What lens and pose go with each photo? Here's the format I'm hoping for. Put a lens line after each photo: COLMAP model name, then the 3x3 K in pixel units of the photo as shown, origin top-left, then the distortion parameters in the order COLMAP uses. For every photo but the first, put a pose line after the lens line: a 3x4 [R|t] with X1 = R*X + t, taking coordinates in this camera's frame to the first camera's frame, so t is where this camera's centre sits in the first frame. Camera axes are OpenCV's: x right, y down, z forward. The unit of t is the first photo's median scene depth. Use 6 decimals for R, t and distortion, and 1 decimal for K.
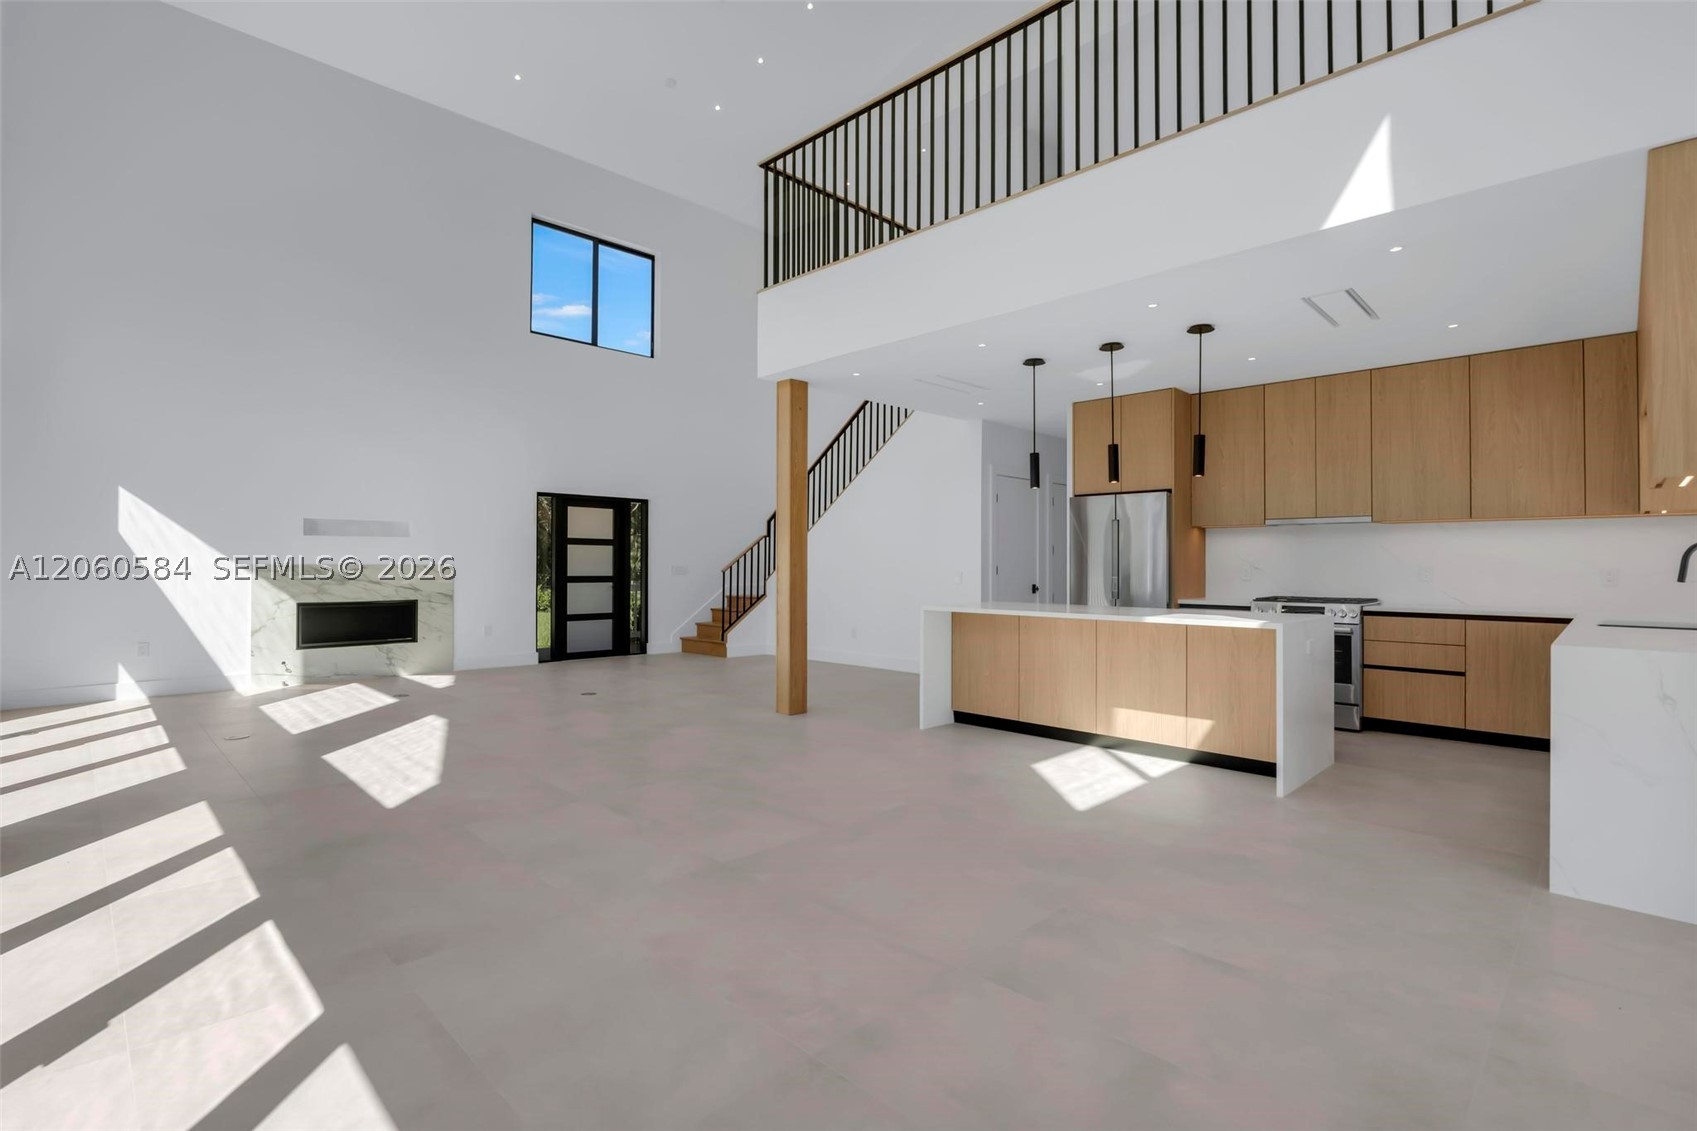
lens RADIAL K [[784.0, 0, 848.5], [0, 784.0, 565.5], [0, 0, 1]] dist [-0.021001, -0.000233]
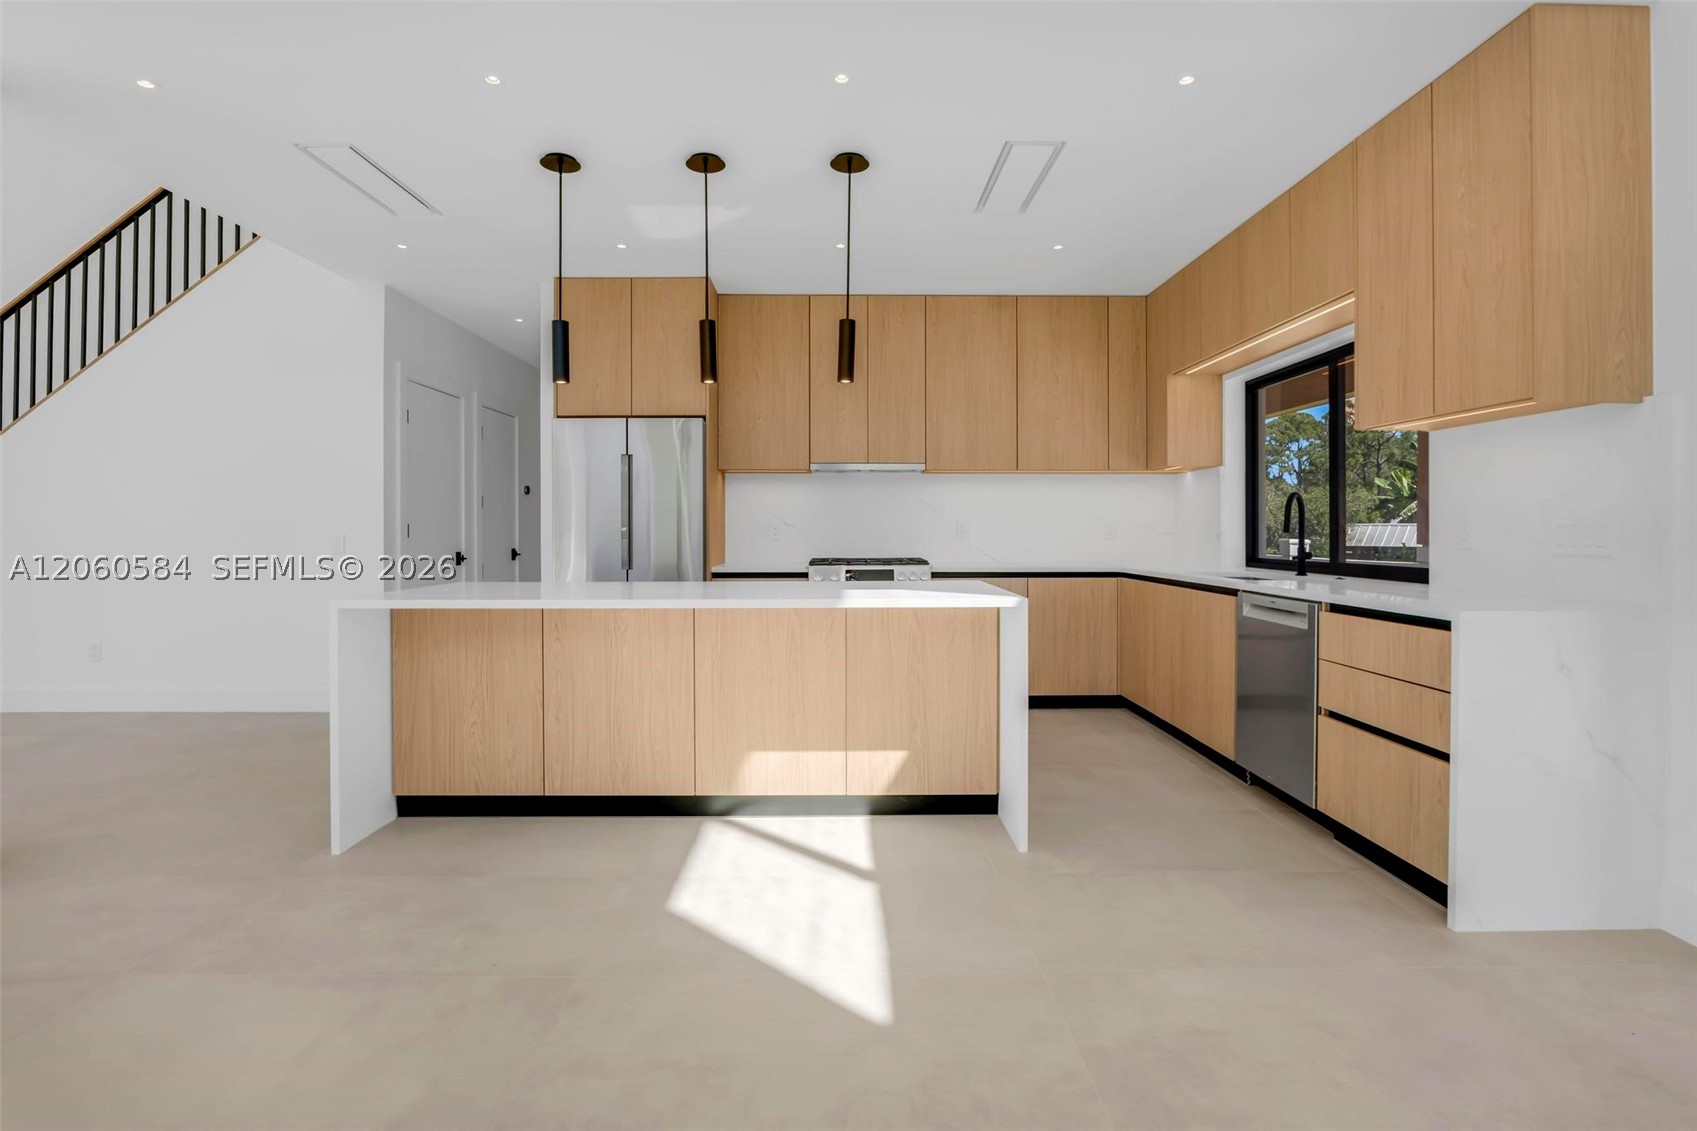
lens RADIAL K [[810.0, 0, 841.3], [0, 810.0, 534.0], [0, 0, 1]] dist [-0.016370, -0.000384]
pose [[0.698695, -0.007622, 0.715379, -0.043416], [0.005370, 0.999971, 0.005409, 0.009997], [-0.715400, 0.000063, 0.698716, 0.429796]]
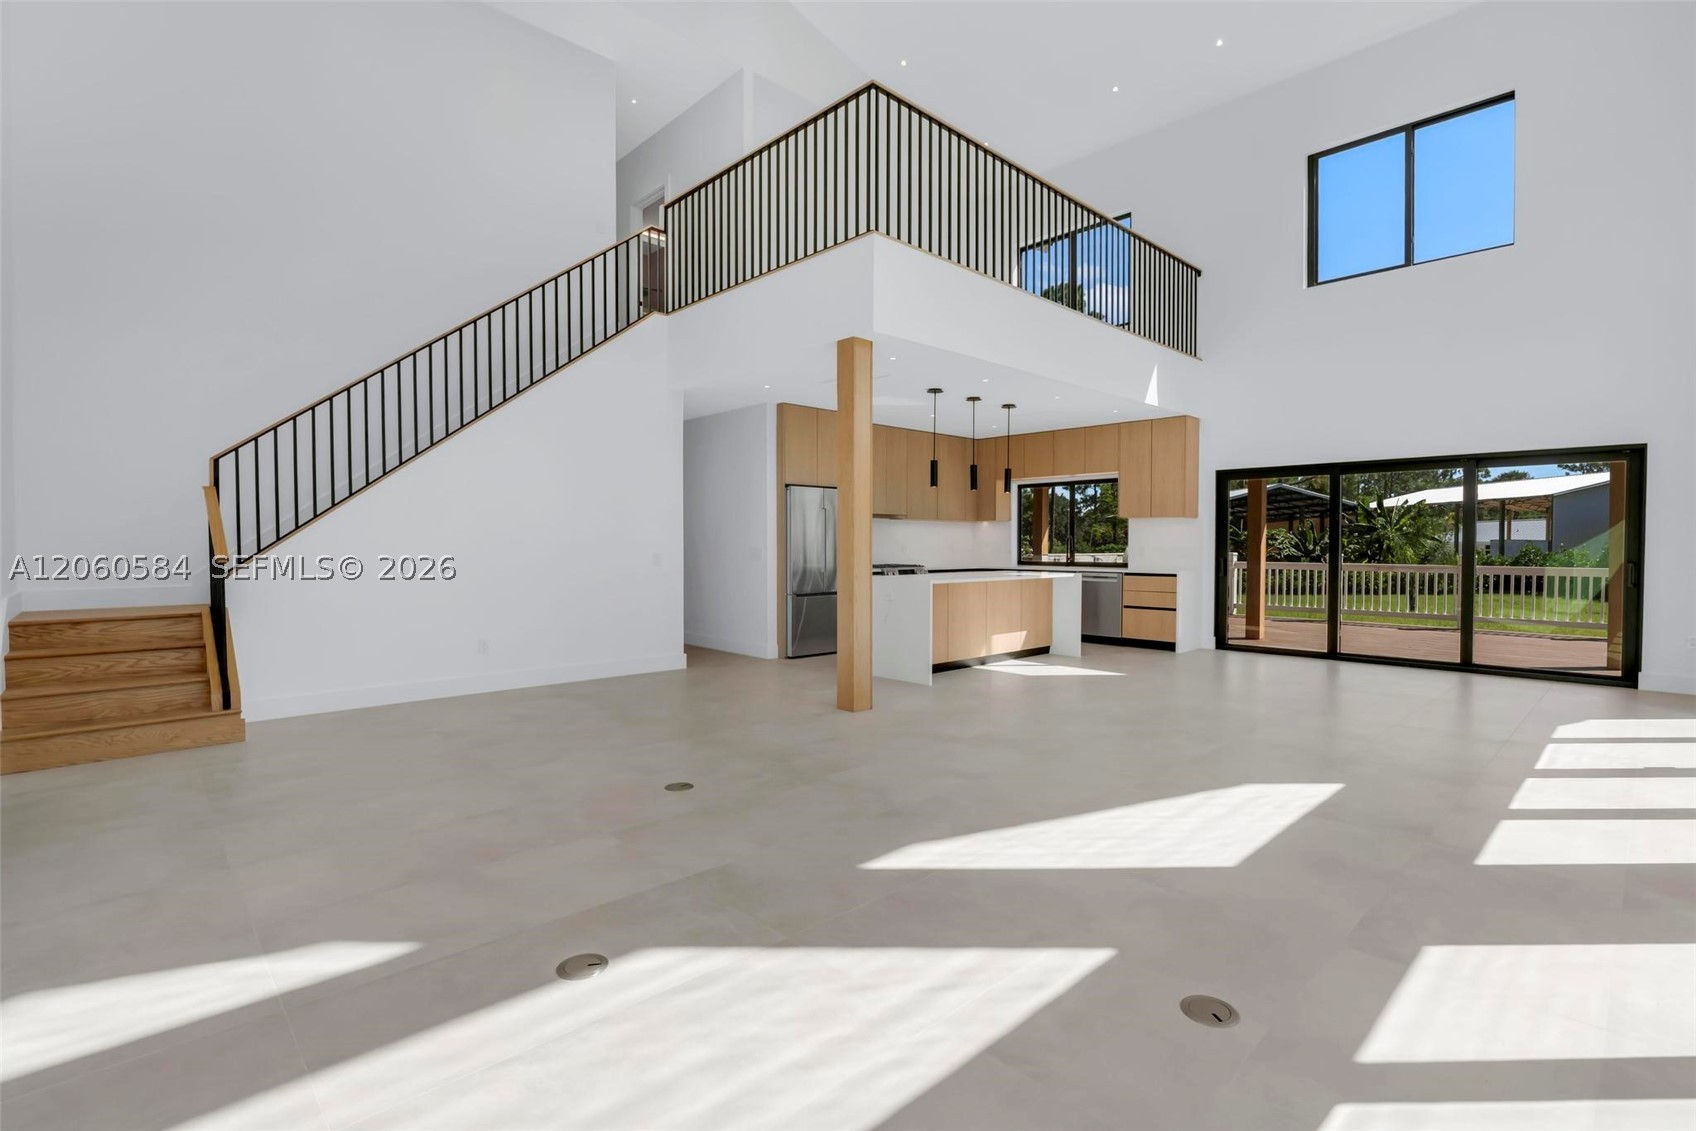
lens RADIAL K [[824.8, 0, 848.0], [0, 824.8, 565.5], [0, 0, 1]] dist [0.000002, -0.000015]
pose [[0.003182, -0.030645, 0.999525, -1.131685], [0.000592, 0.999530, 0.030643, -0.008837], [-0.999995, 0.000495, 0.003198, 1.115672]]
